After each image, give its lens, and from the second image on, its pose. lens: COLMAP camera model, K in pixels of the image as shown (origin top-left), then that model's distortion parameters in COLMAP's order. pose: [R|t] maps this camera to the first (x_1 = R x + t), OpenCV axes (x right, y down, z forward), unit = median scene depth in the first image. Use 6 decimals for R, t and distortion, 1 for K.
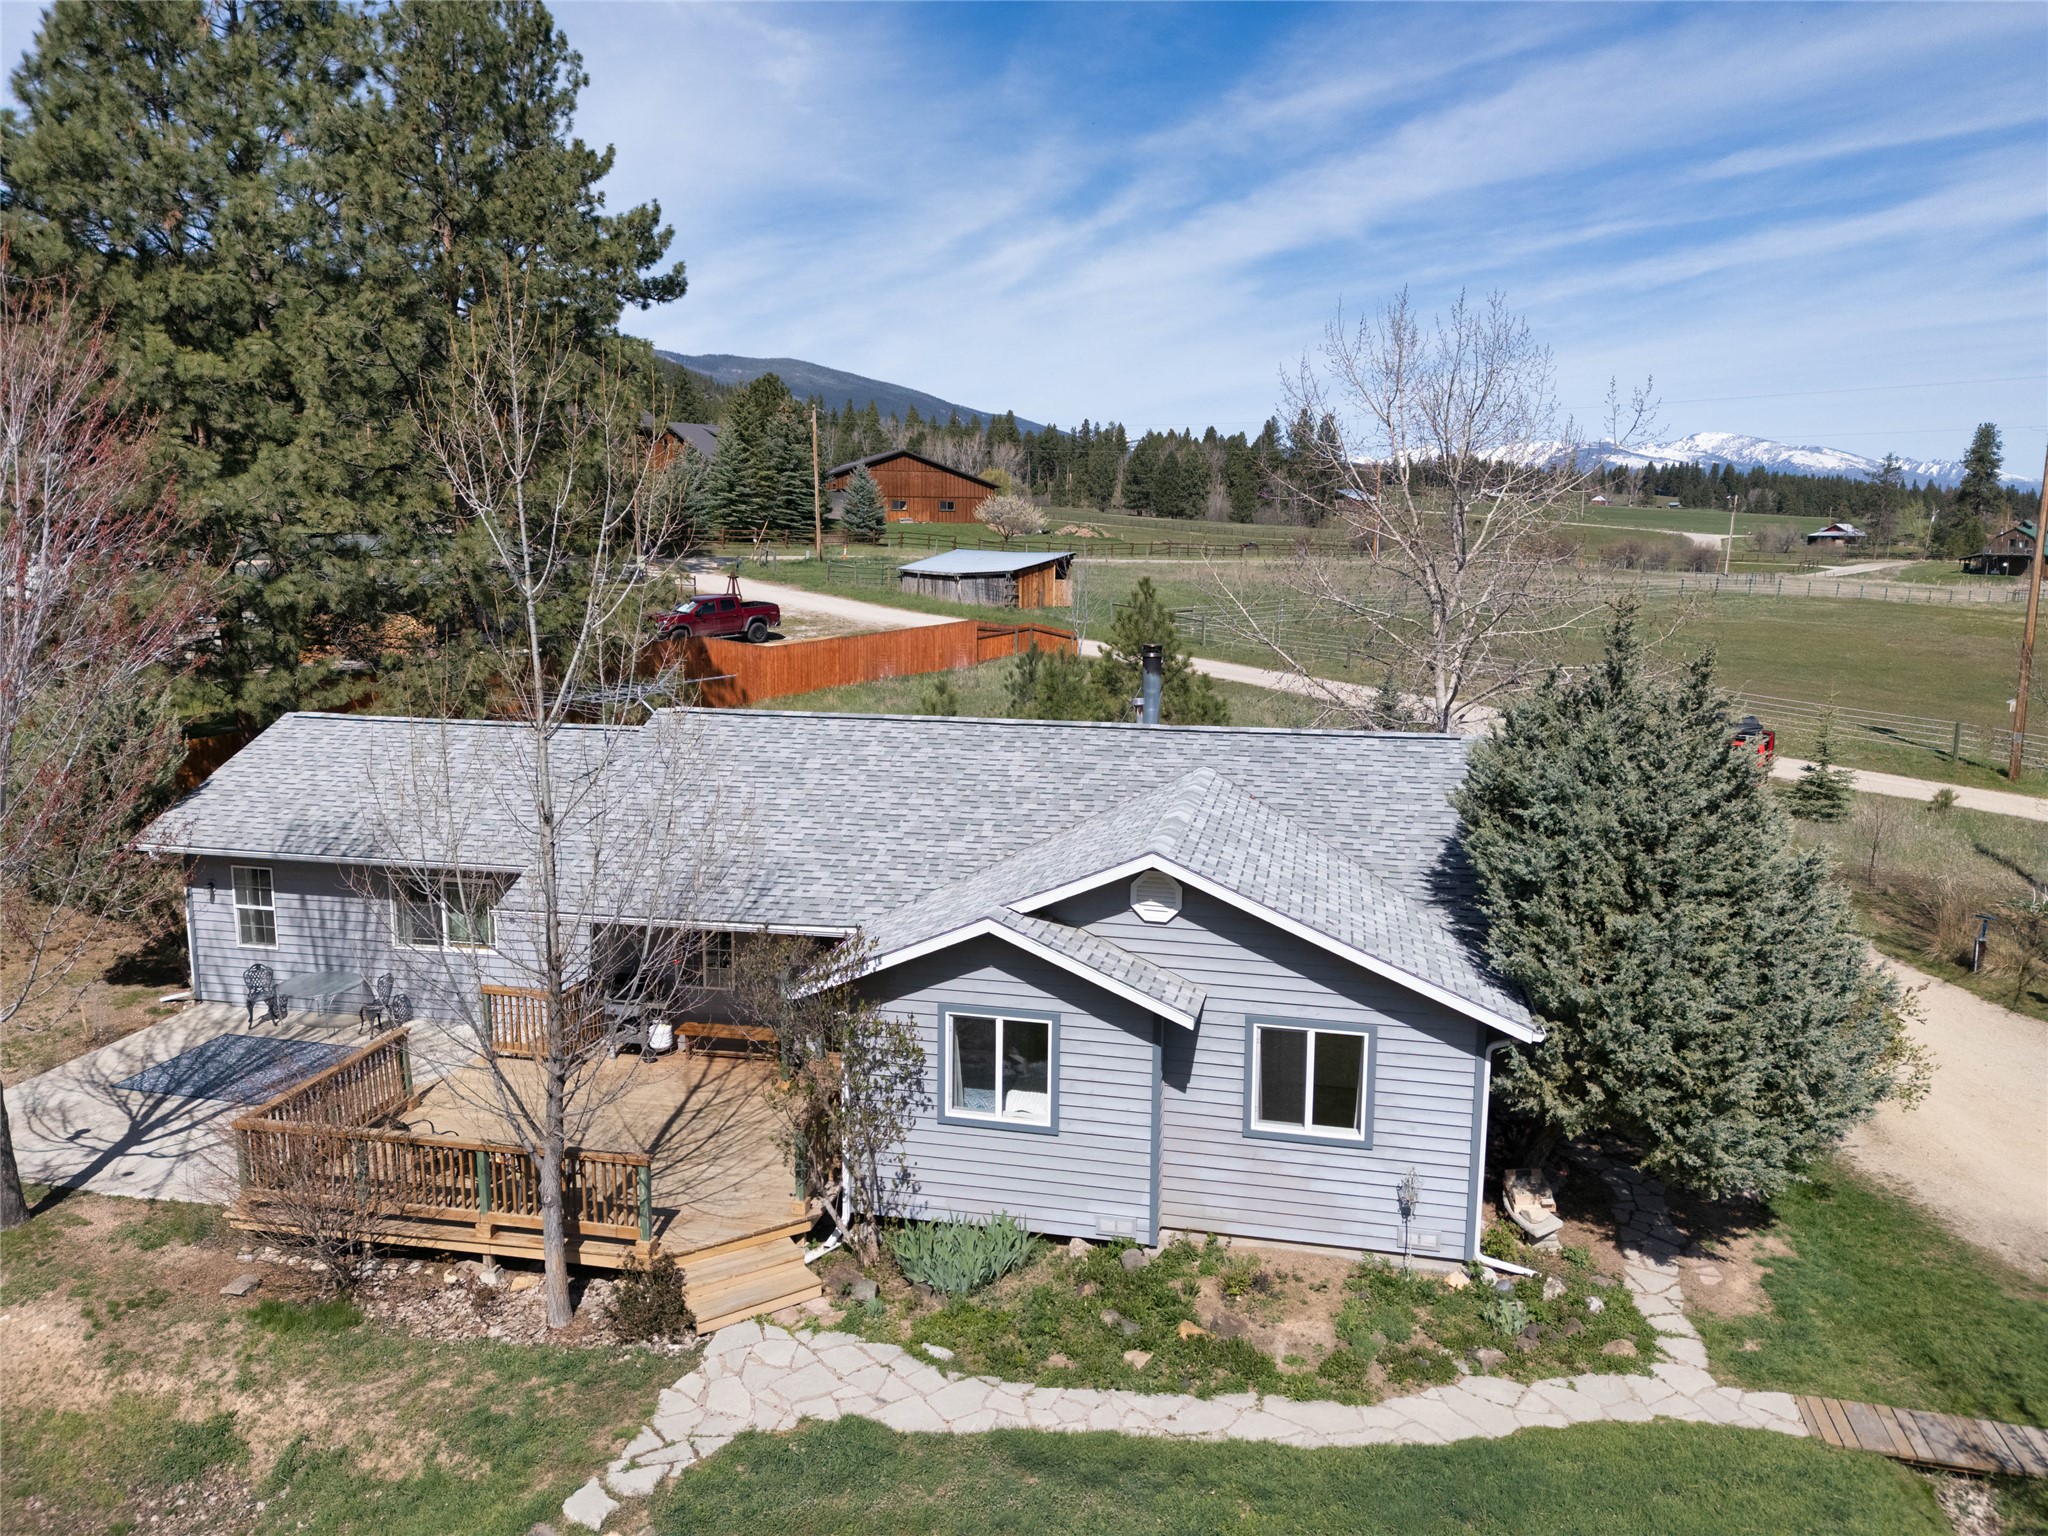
lens RADIAL K [[1498.5, 0, 1025.2], [0, 1498.5, 767.6], [0, 0, 1]] dist [0.075922, -0.077167]
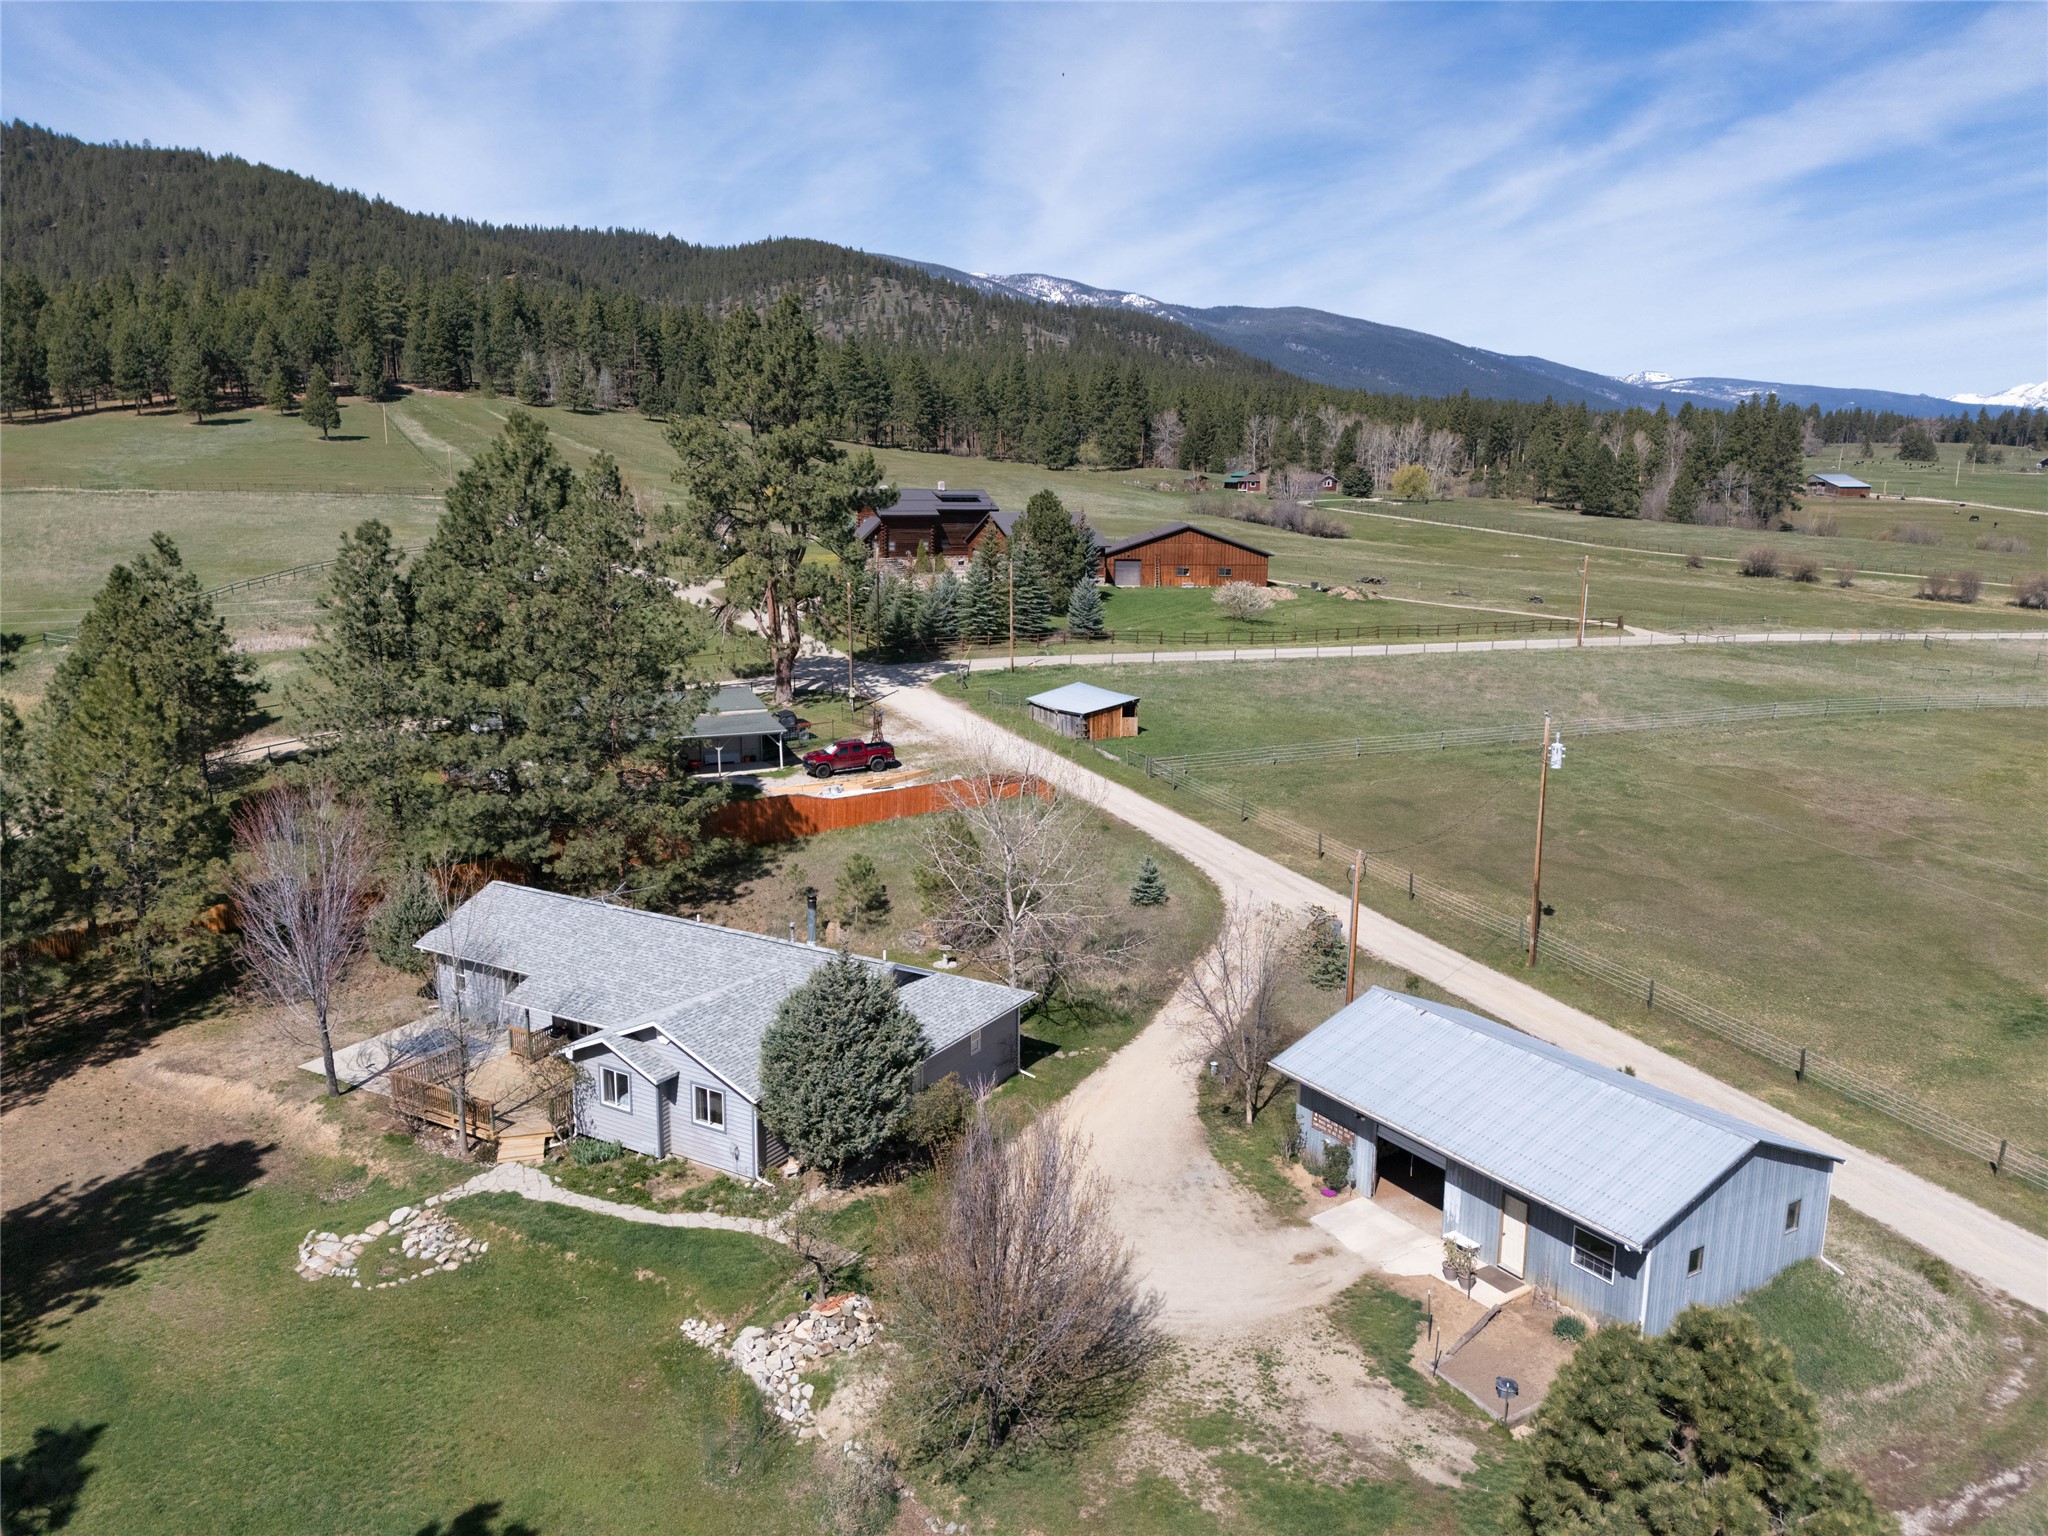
lens RADIAL K [[1498.5, 0, 1023.2], [0, 1498.5, 771.7], [0, 0, 1]] dist [0.075922, -0.077167]
pose [[0.947111, 0.063878, -0.314484, 1.555074], [-0.052870, 0.997657, 0.043420, -0.552188], [0.316521, -0.024496, 0.948269, -1.415038]]
